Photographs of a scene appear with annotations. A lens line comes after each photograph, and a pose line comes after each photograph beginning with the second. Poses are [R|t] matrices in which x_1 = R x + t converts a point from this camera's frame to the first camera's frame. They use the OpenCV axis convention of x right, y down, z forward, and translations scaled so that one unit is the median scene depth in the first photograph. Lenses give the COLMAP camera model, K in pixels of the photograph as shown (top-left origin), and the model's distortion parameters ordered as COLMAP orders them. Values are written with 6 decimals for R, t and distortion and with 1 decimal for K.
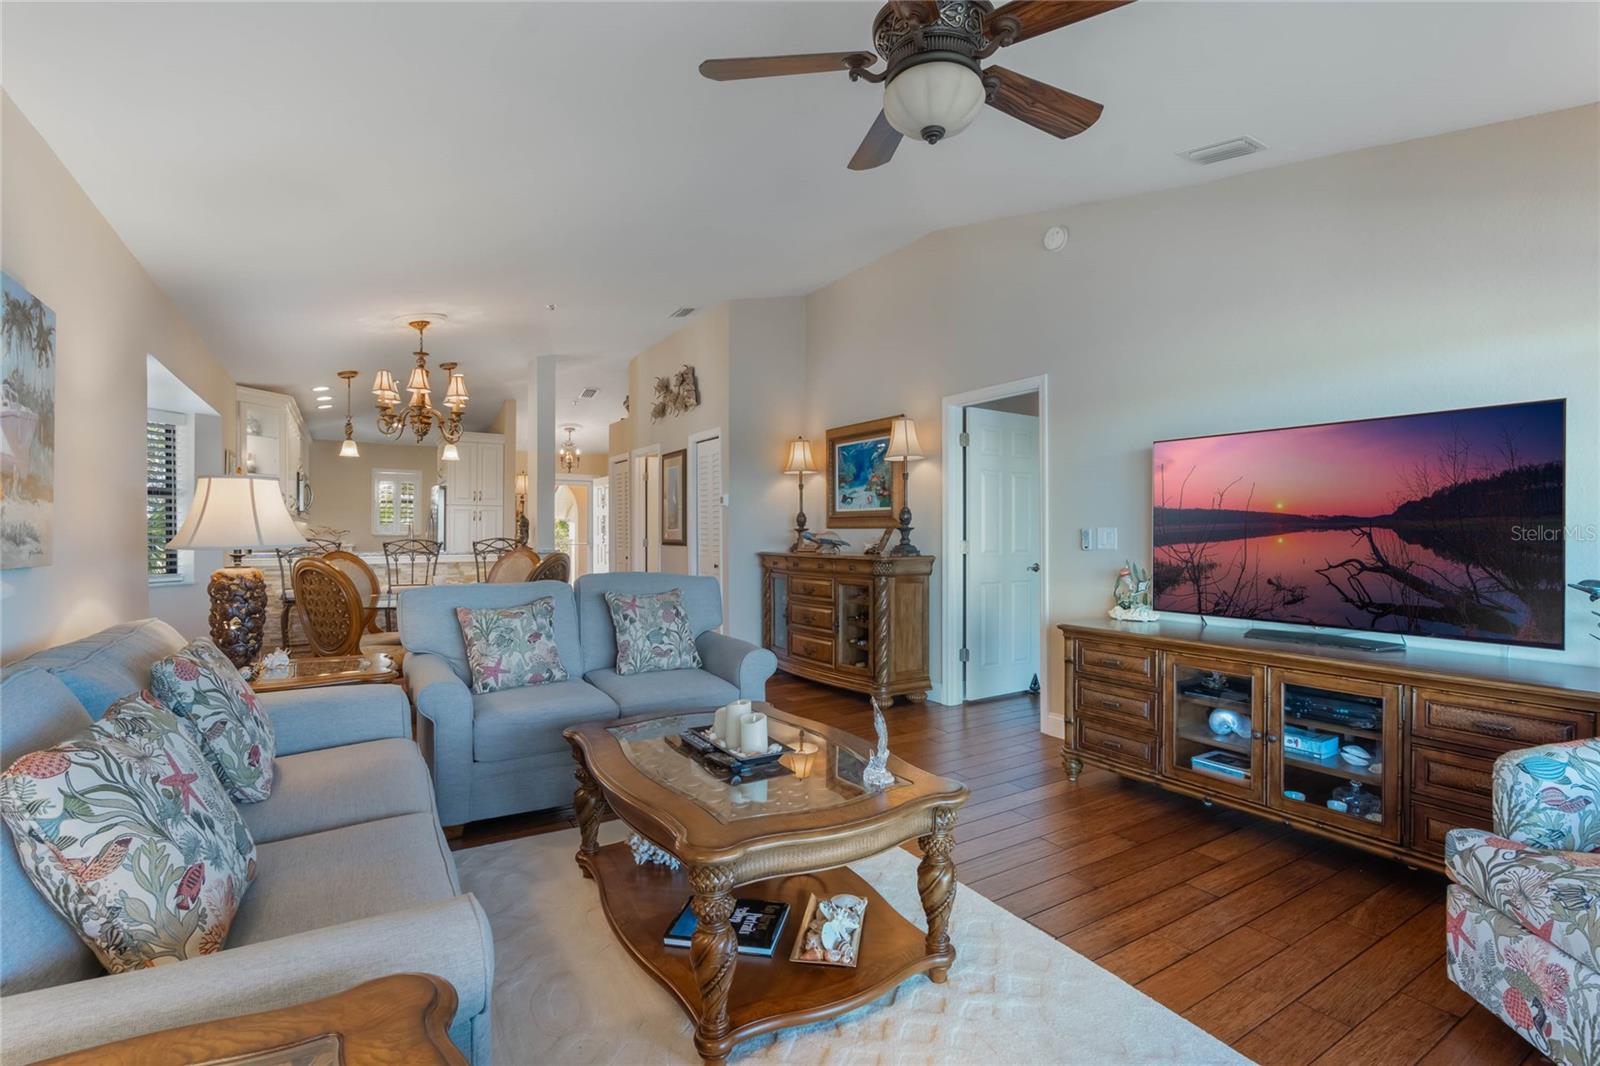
lens RADIAL K [[742.8, 0, 800.0], [0, 742.8, 533.0], [0, 0, 1]] dist [-0.017351, 0.000701]
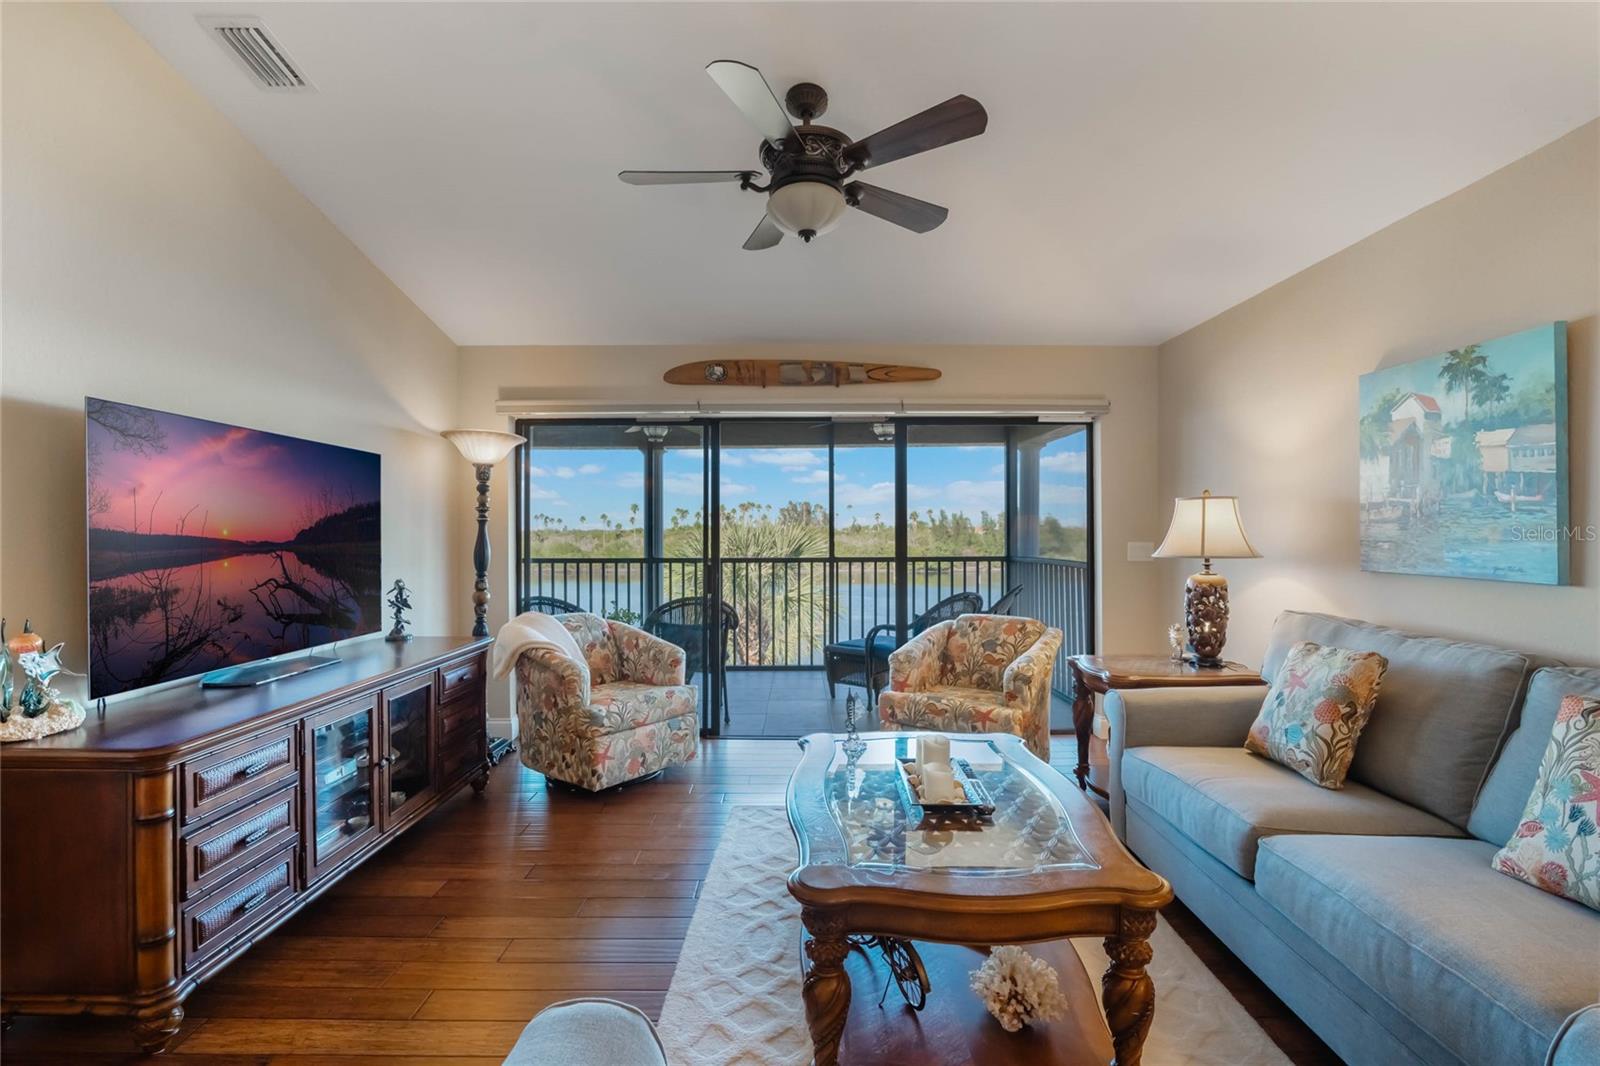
lens RADIAL K [[739.6, 0, 800.0], [0, 739.6, 533.0], [0, 0, 1]] dist [-0.013774, 0.000997]
pose [[-0.853944, 0.004293, 0.520347, -0.218598], [0.007010, 0.999970, 0.003254, -0.013995], [-0.520317, 0.006426, -0.853949, 0.968952]]
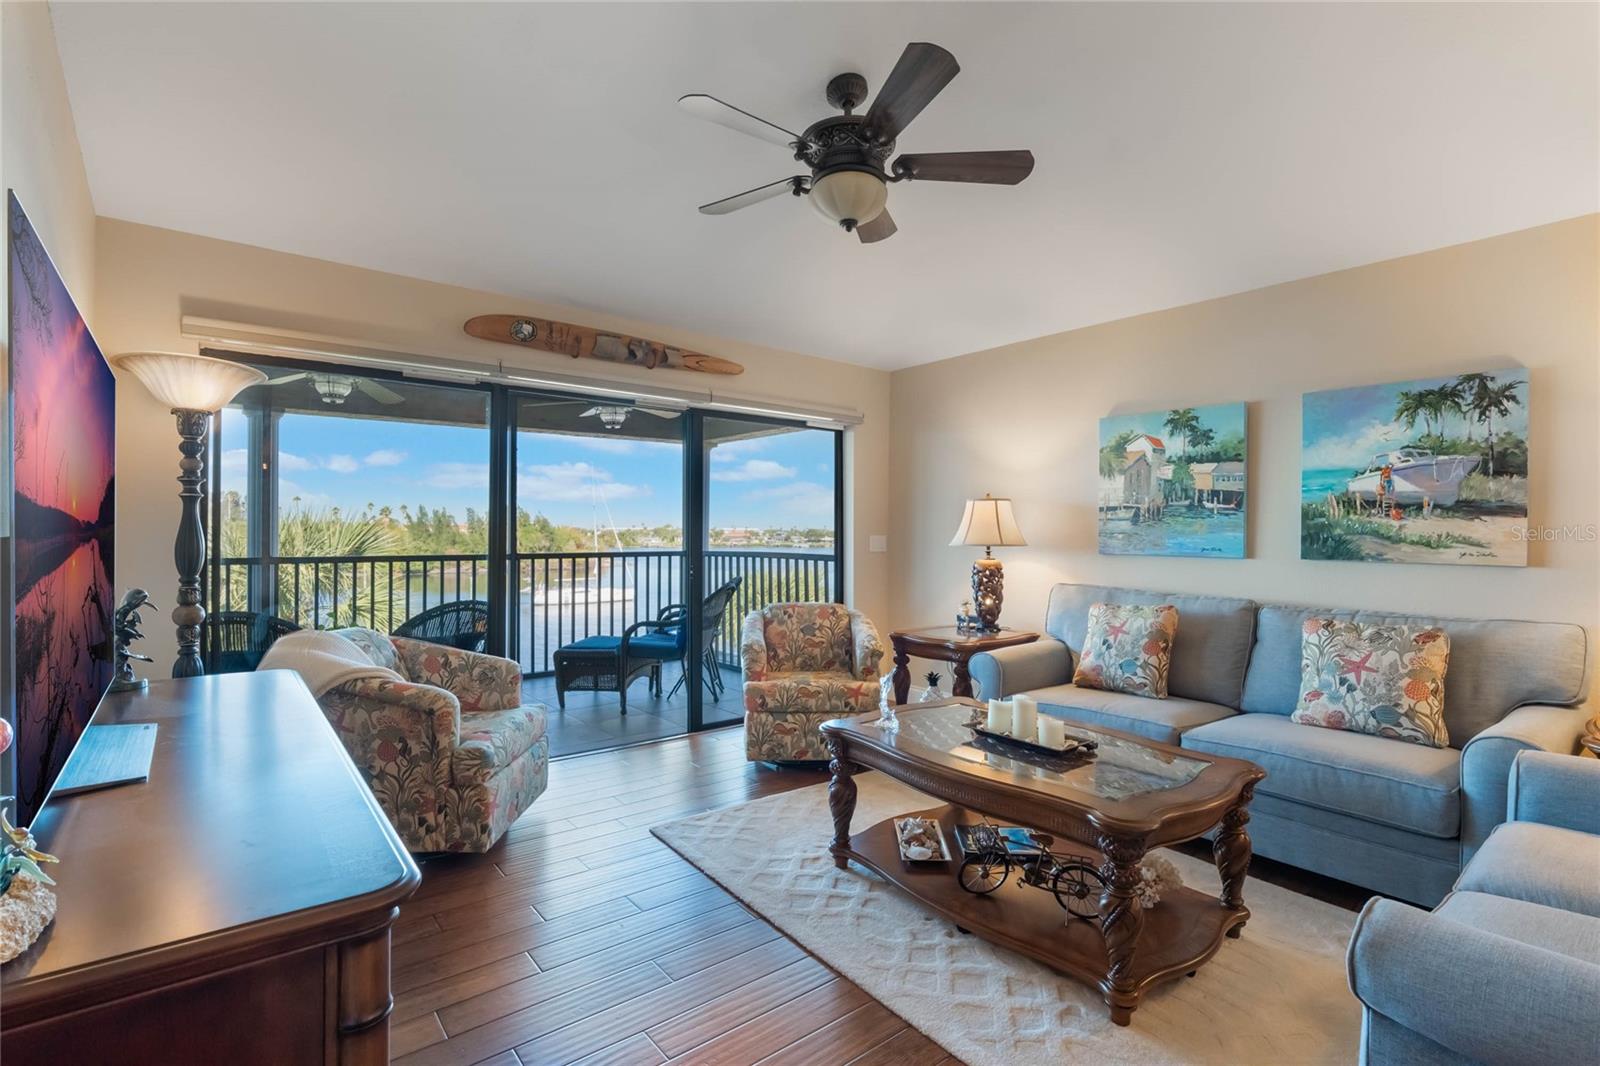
lens RADIAL K [[742.8, 0, 800.0], [0, 742.8, 533.0], [0, 0, 1]] dist [-0.017351, 0.000701]
pose [[-0.991969, -0.002911, -0.126444, 0.184075], [-0.003630, 0.999979, 0.005454, -0.005409], [0.126426, 0.005869, -0.991959, 1.045631]]
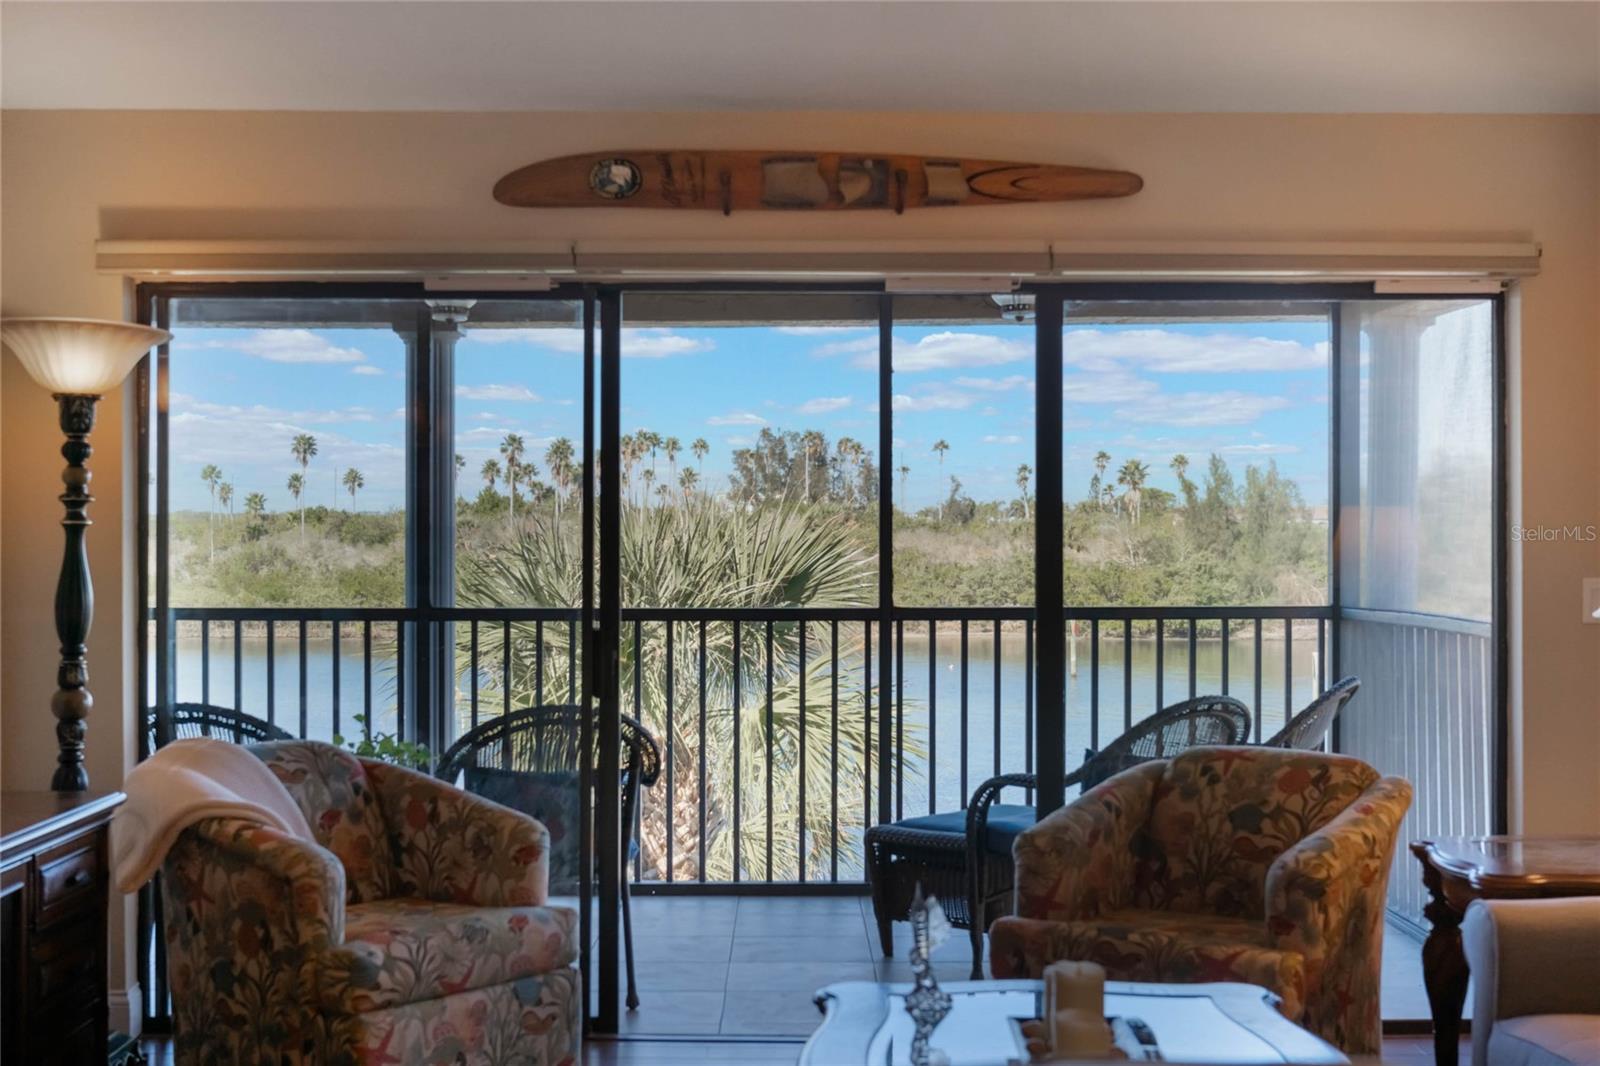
lens RADIAL K [[2210.0, 0, 800.0], [0, 2210.0, 515.0], [0, 0, 1]] dist [0.033668, -0.296463]
pose [[-0.855498, 0.003716, 0.517792, -0.352034], [0.004158, 0.999991, -0.000307, -0.033364], [-0.517789, 0.001891, -0.855506, 1.206437]]
